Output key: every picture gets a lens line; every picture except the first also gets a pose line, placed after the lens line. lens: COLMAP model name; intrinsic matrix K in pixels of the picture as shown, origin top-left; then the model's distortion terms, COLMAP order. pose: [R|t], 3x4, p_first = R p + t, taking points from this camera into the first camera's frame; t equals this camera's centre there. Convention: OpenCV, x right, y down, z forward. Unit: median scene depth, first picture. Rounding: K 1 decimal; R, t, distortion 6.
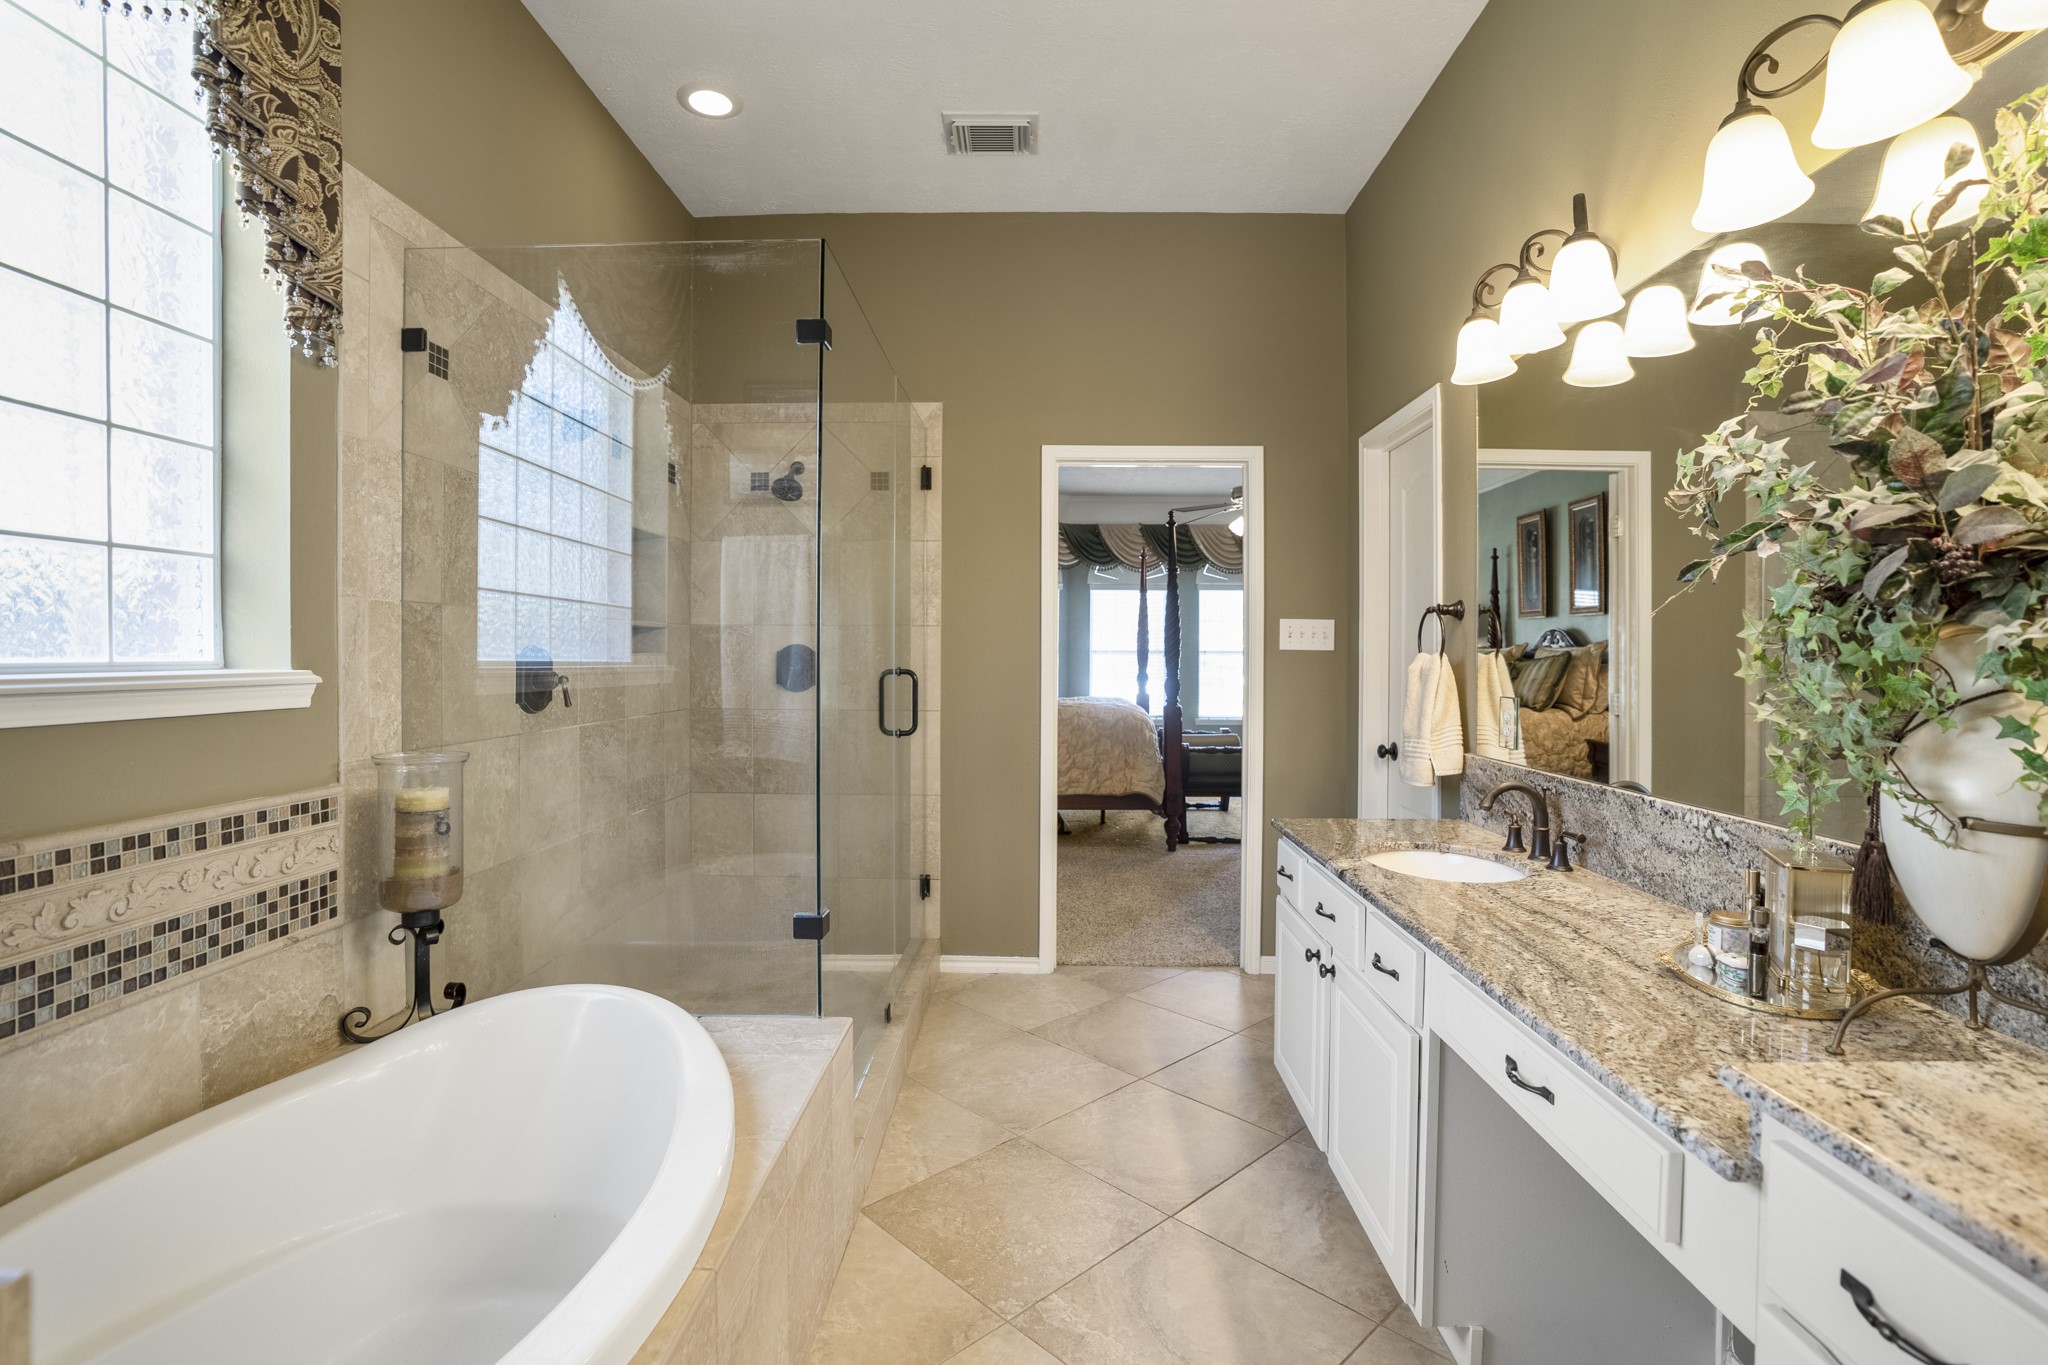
lens RADIAL K [[958.9, 0, 1024.5], [0, 958.9, 712.6], [0, 0, 1]] dist [-0.079077, 0.032576]
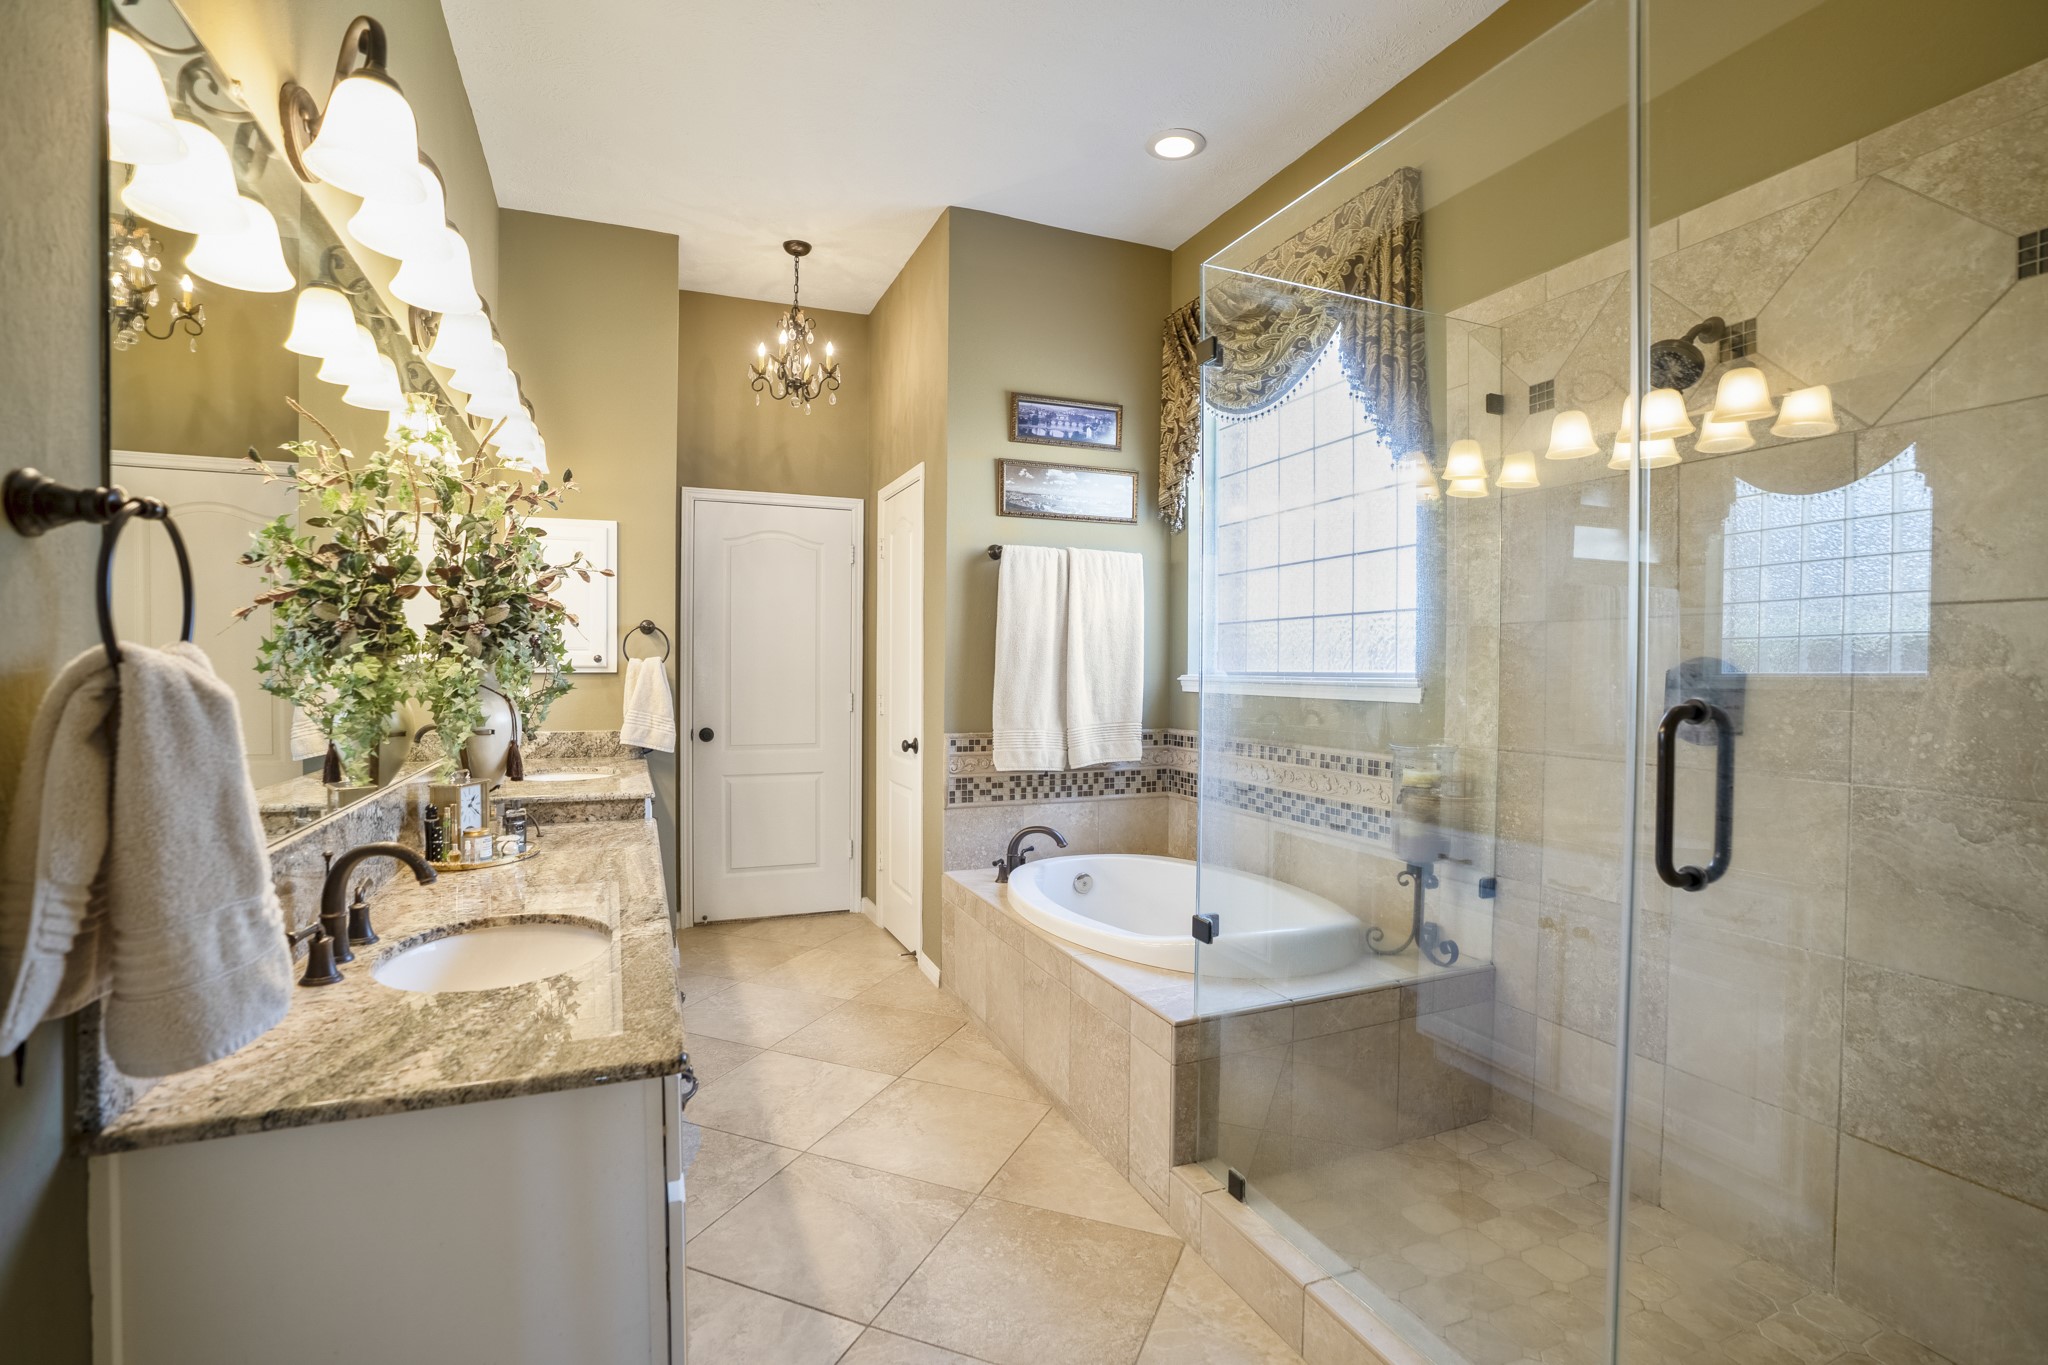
lens RADIAL K [[963.0, 0, 1019.0], [0, 963.0, 667.6], [0, 0, 1]] dist [-0.065816, 0.030836]
pose [[-0.920030, 0.000725, -0.391848, 0.480184], [-0.021099, 0.998456, 0.051388, -0.143580], [0.391281, 0.055547, -0.918594, 2.386664]]
